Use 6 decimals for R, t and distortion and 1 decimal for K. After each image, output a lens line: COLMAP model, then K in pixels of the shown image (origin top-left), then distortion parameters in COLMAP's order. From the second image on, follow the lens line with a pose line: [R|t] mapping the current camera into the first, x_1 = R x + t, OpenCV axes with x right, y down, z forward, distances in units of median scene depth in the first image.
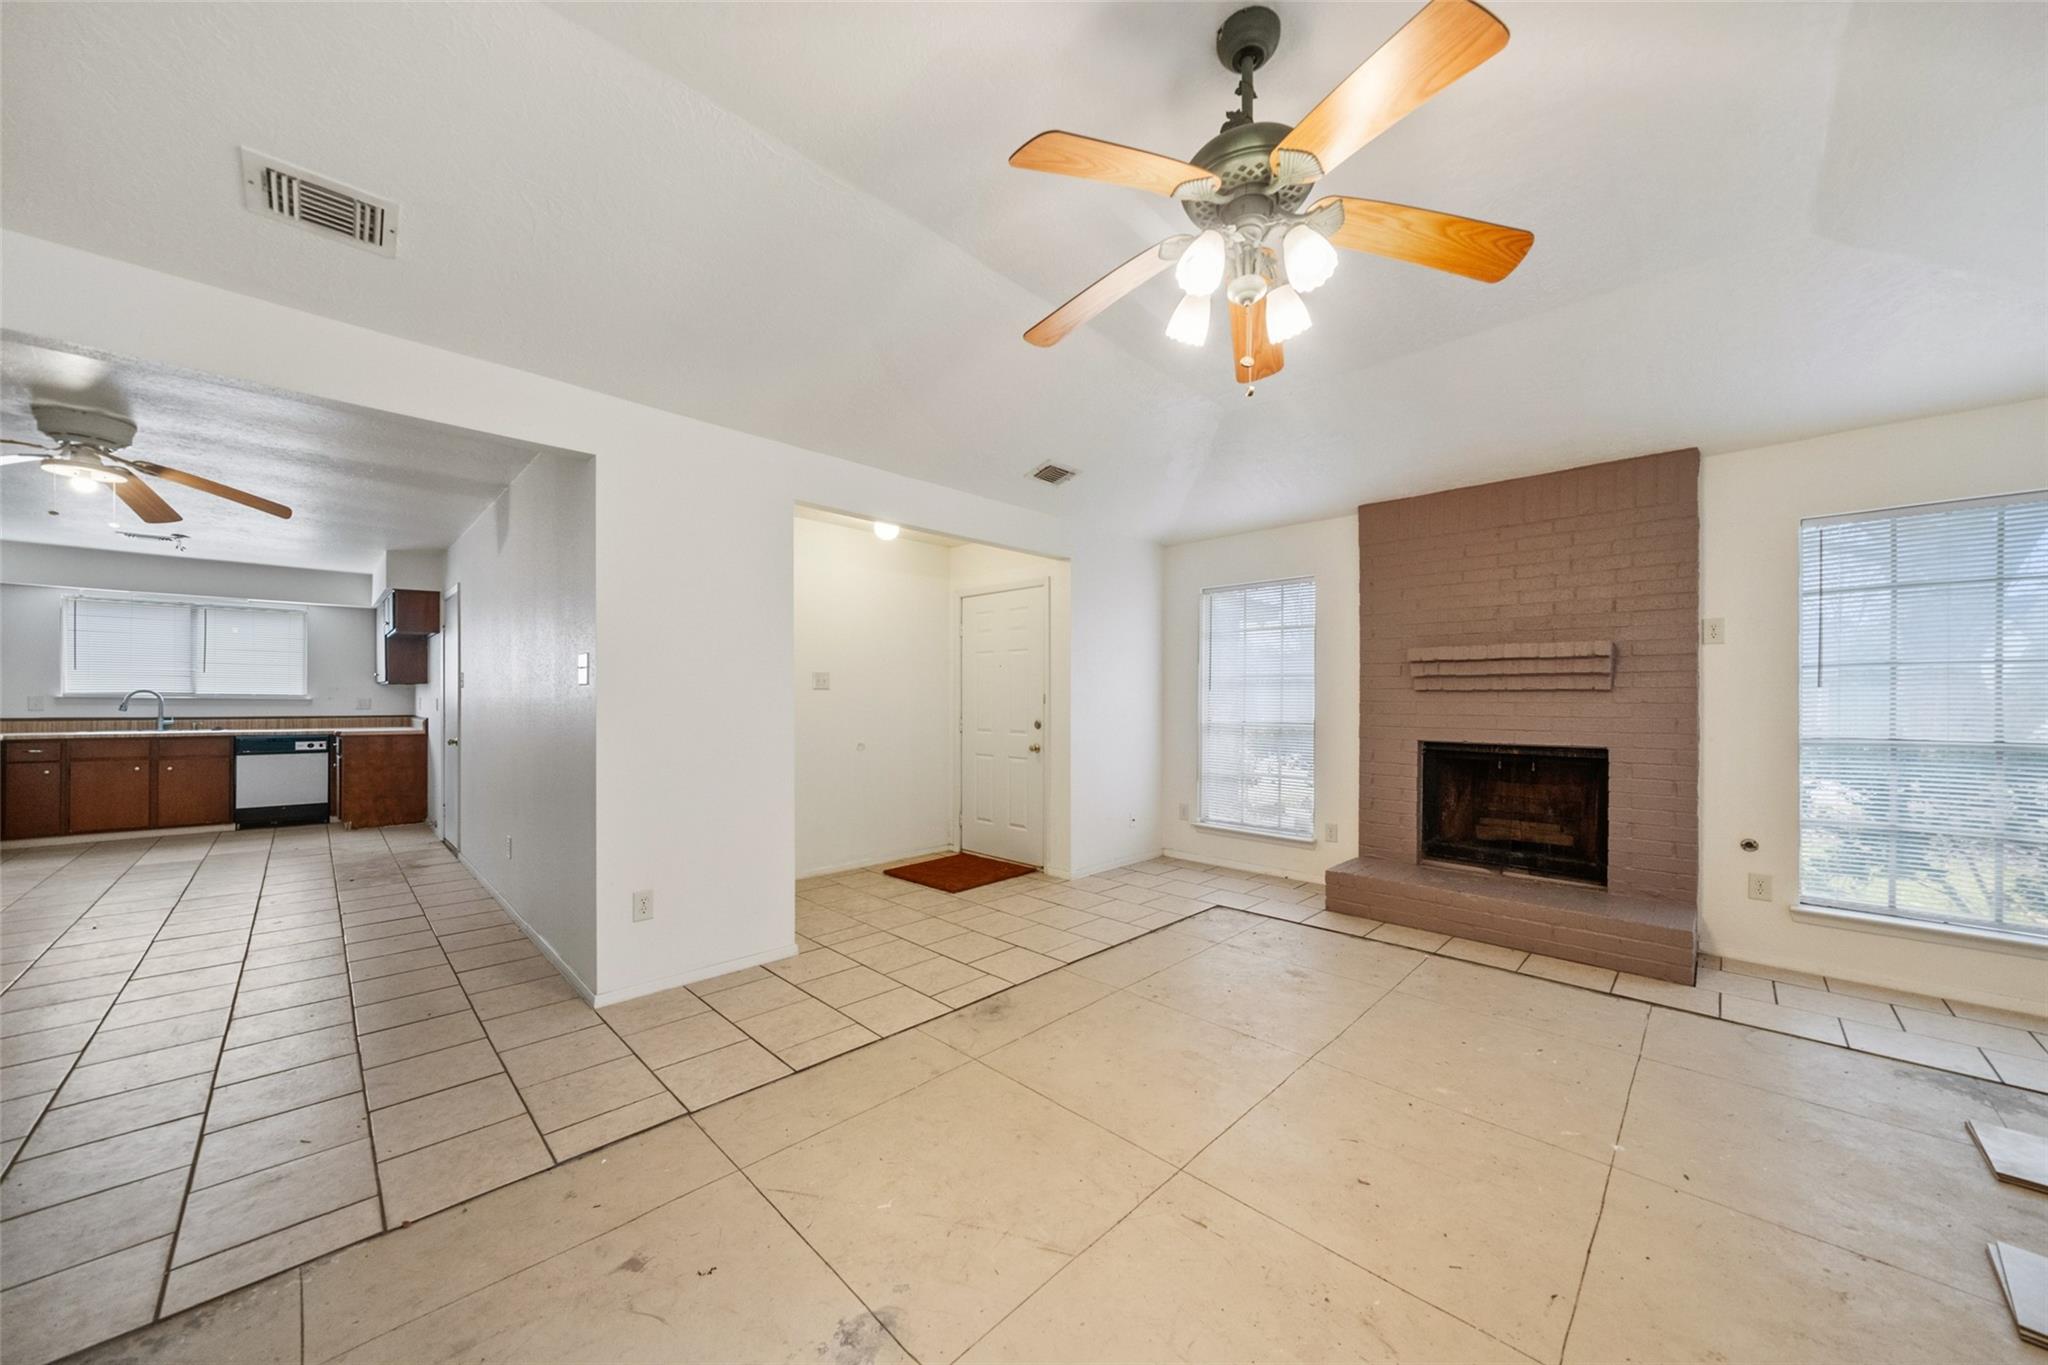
lens RADIAL K [[713.8, 0, 1039.4], [0, 713.8, 699.6], [0, 0, 1]] dist [-0.002427, -0.000130]
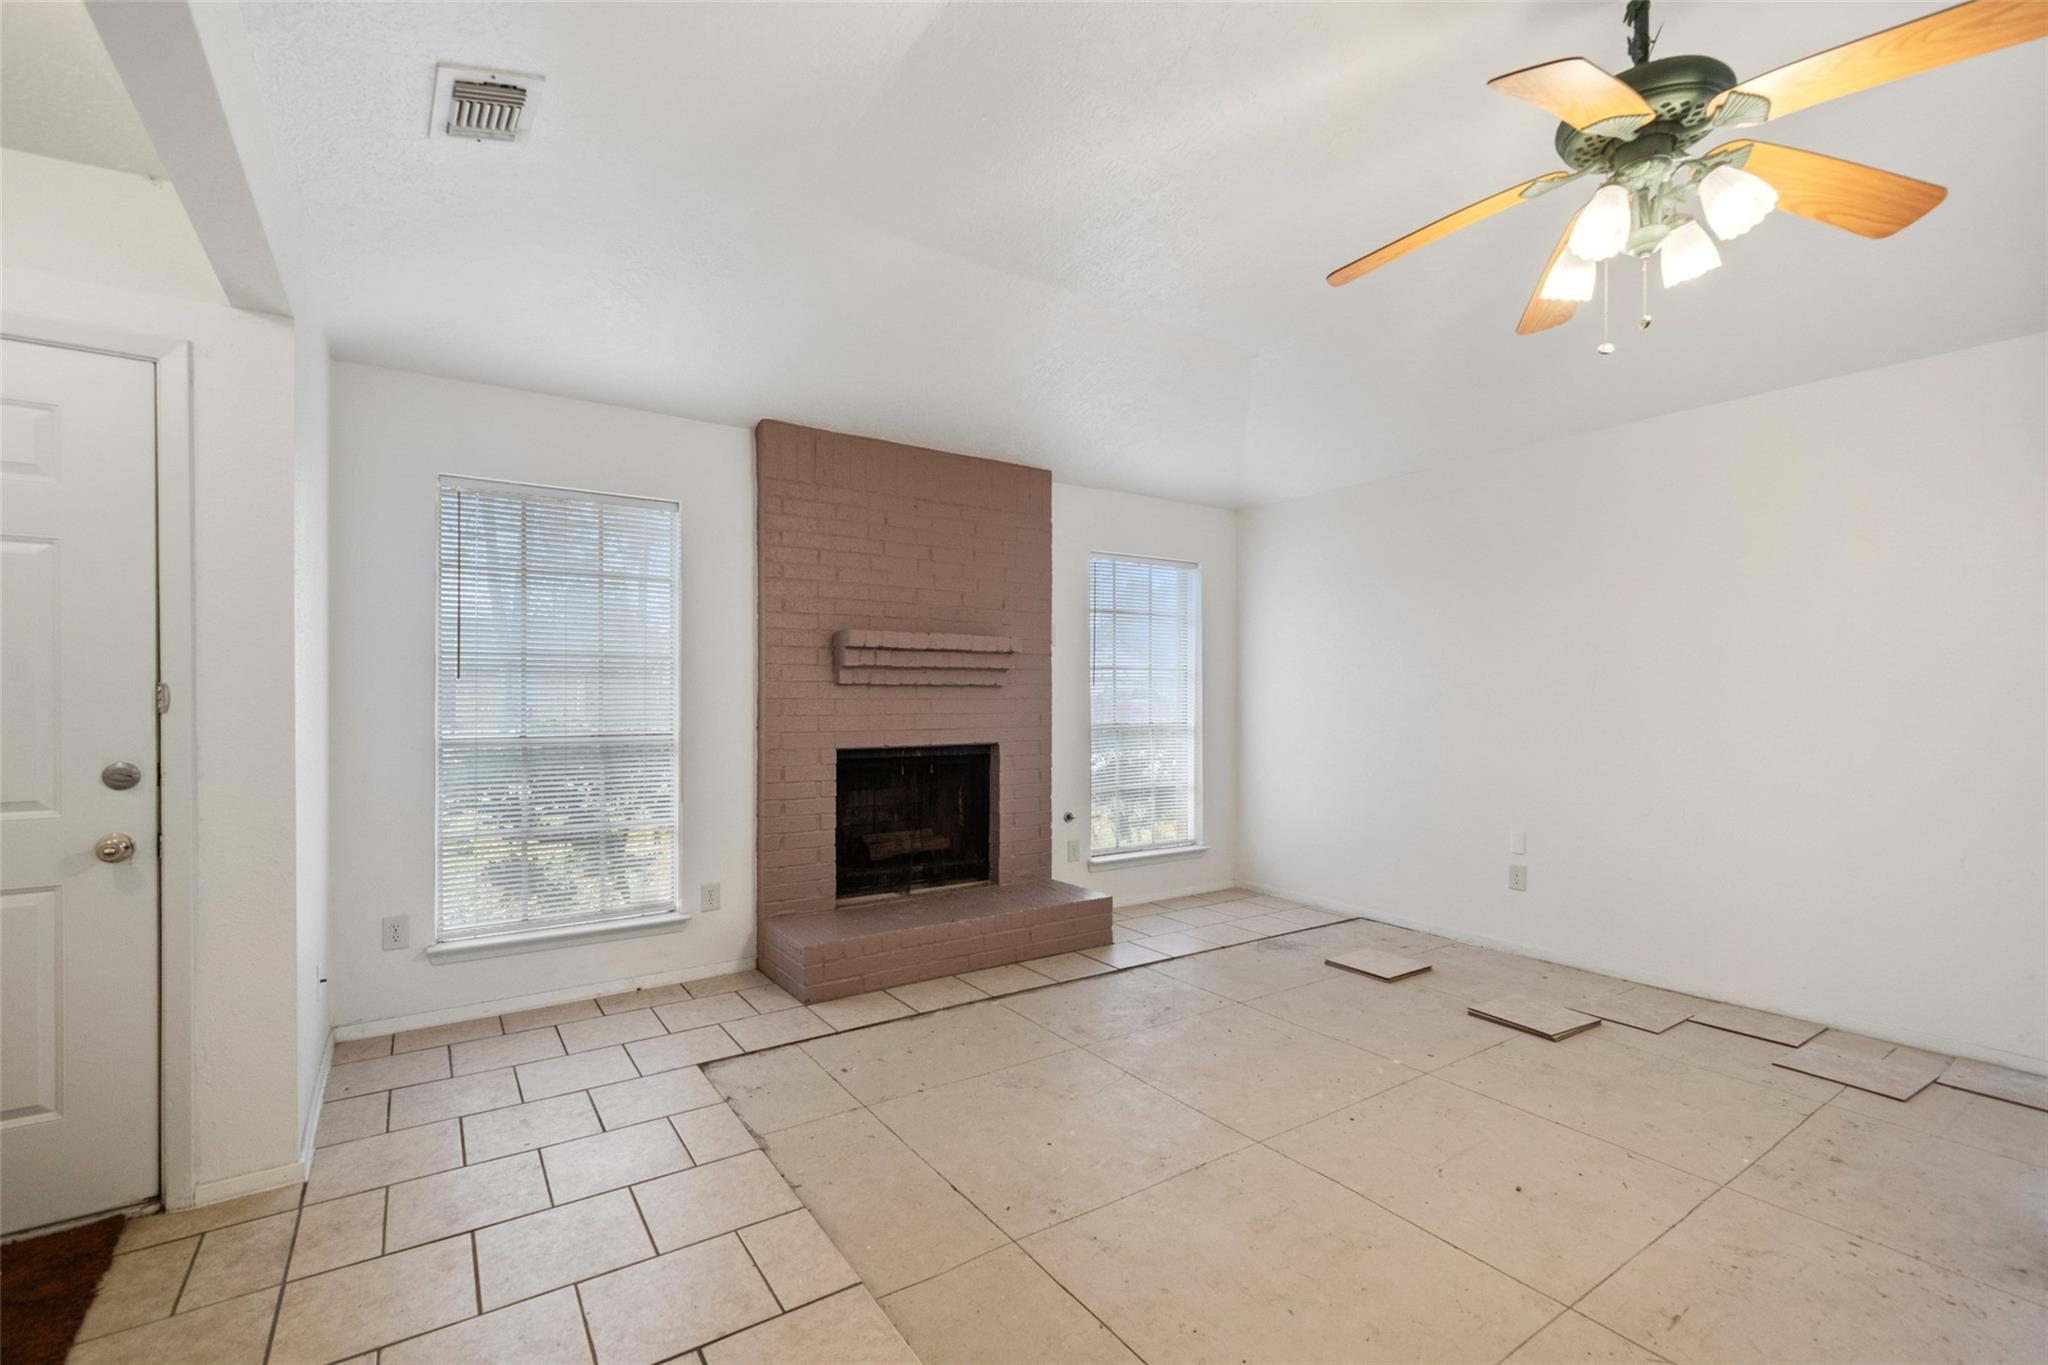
lens RADIAL K [[895.7, 0, 1023.5], [0, 895.7, 699.1], [0, 0, 1]] dist [0.001191, 0.000253]
pose [[0.206292, -0.009116, 0.978448, -0.389781], [0.000210, 0.999957, 0.009272, -0.005725], [-0.978490, -0.001707, 0.206285, 0.616150]]
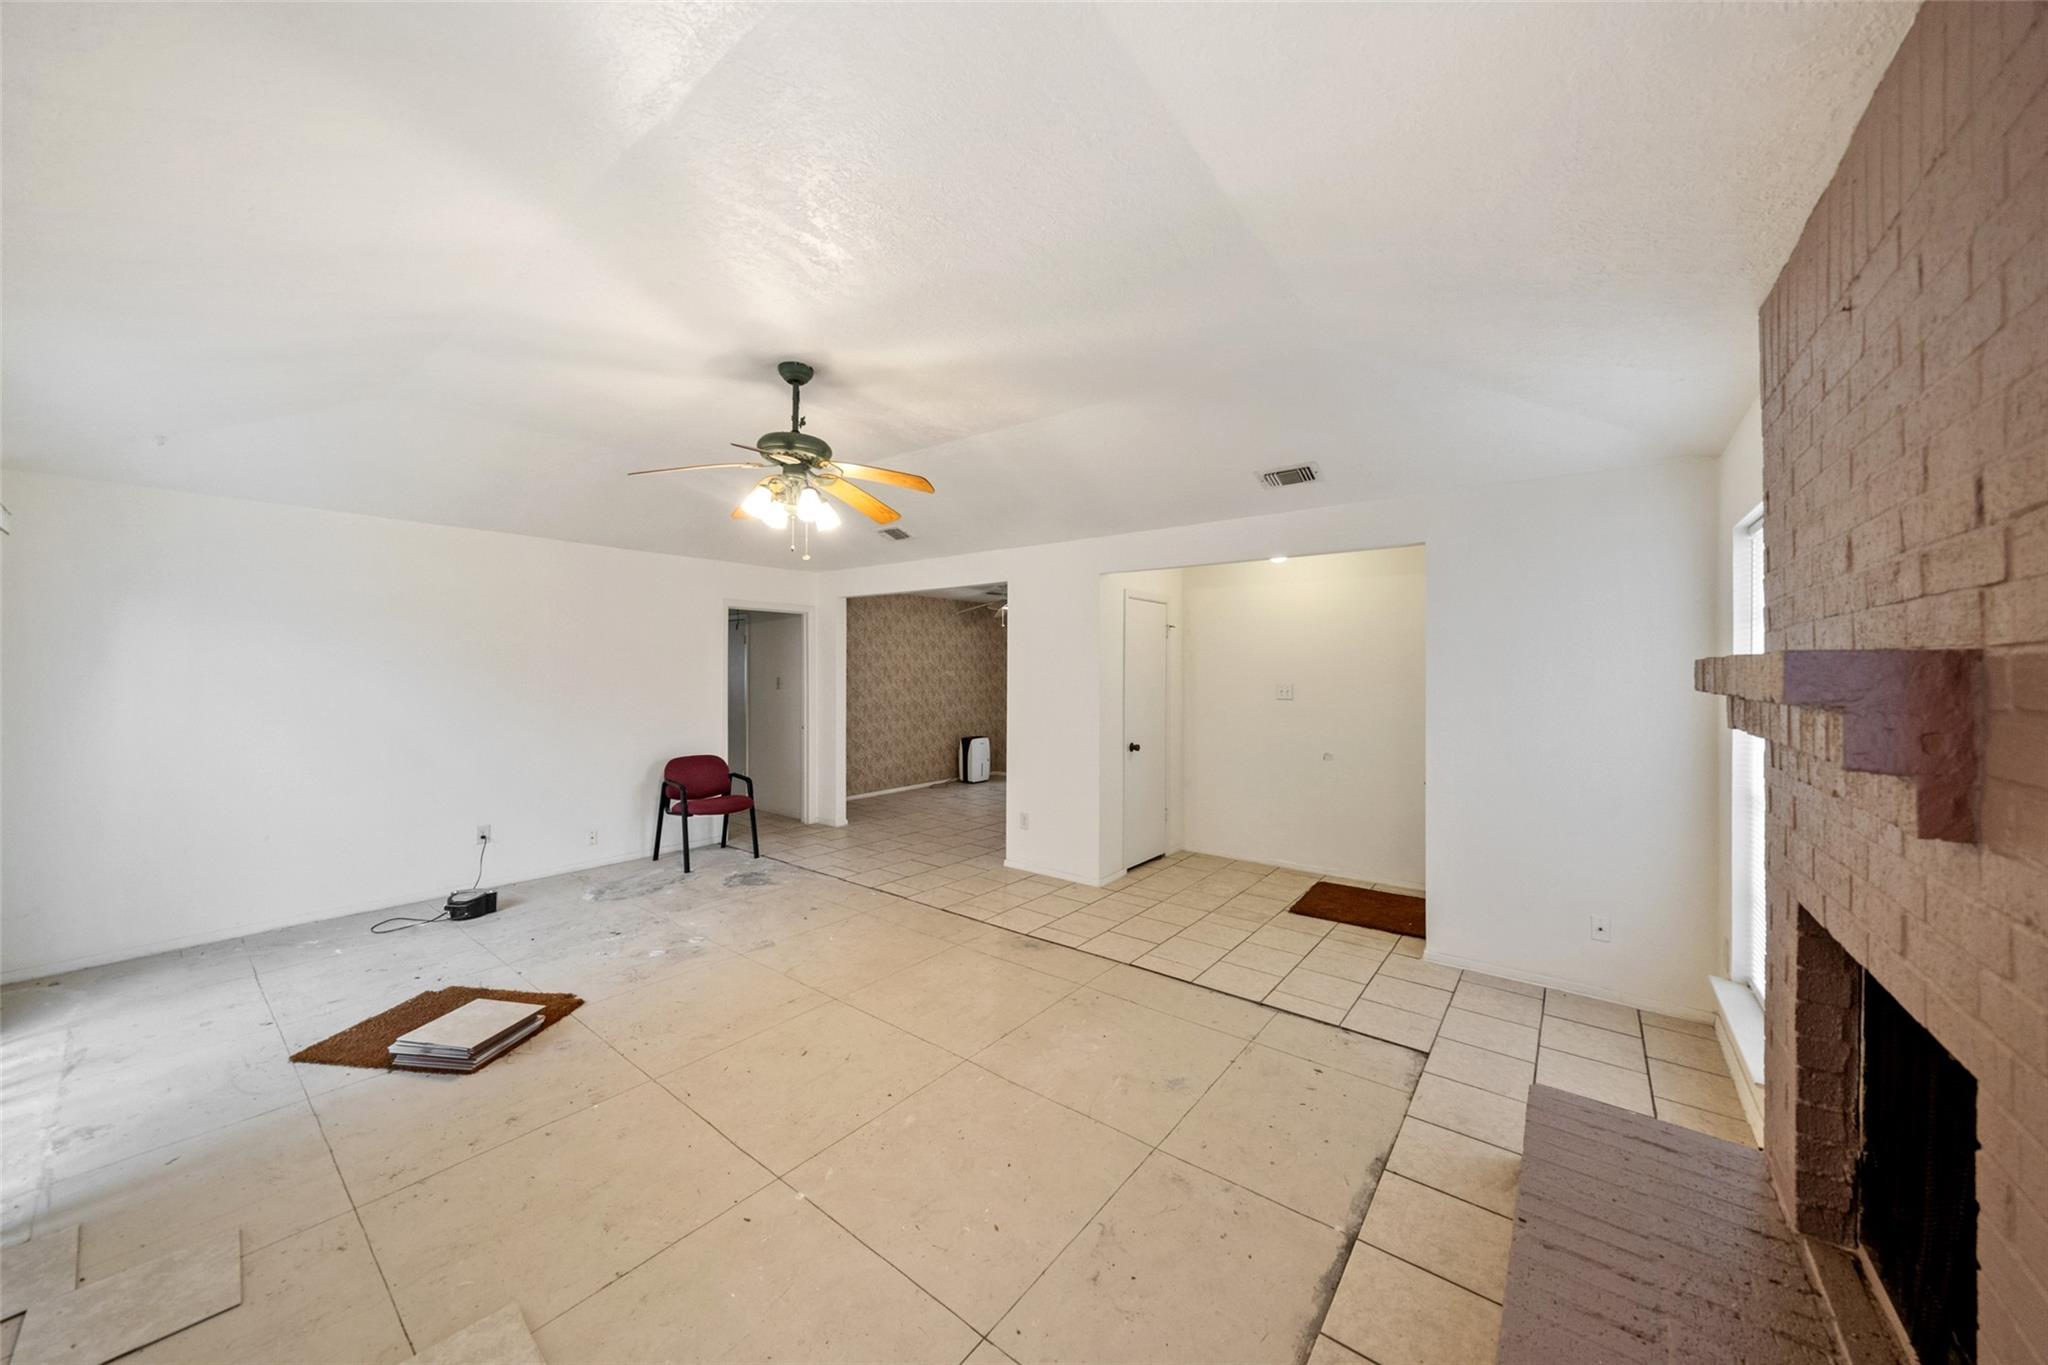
lens RADIAL K [[703.8, 0, 1024.0], [0, 703.8, 682.5], [0, 0, 1]] dist [0.000315, 0.000002]
pose [[0.102906, 0.009838, -0.994642, 0.874595], [-0.003655, 0.999948, 0.009512, -0.060701], [0.994684, 0.002657, 0.102936, 0.572526]]
